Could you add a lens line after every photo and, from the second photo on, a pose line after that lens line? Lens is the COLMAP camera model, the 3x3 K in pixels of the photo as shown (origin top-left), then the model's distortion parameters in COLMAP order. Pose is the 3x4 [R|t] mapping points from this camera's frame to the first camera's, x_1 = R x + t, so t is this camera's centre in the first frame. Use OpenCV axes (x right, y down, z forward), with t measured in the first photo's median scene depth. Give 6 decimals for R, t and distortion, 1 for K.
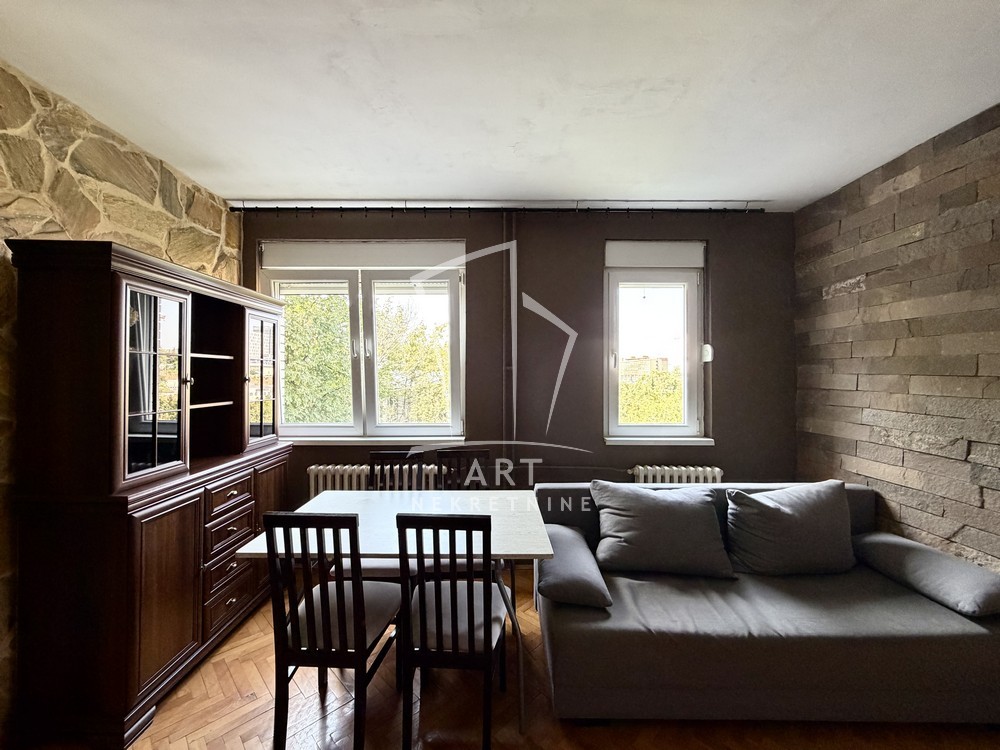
lens RADIAL K [[398.6, 0, 495.3], [0, 398.6, 377.1], [0, 0, 1]] dist [-0.000870, 0.000931]
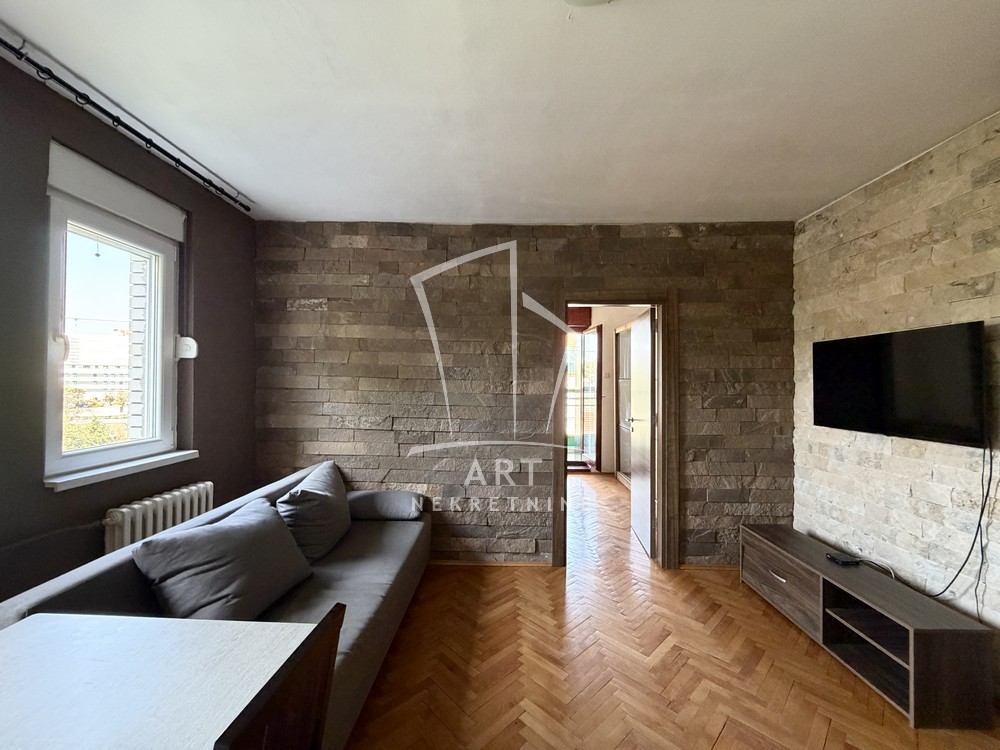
lens RADIAL K [[398.6, 0, 495.1], [0, 398.6, 378.7], [0, 0, 1]] dist [-0.000870, 0.000931]
pose [[0.028714, 0.002855, 0.999584, -0.336798], [-0.009973, 0.999947, -0.002570, -0.000773], [-0.999538, -0.009895, 0.028741, 0.404229]]
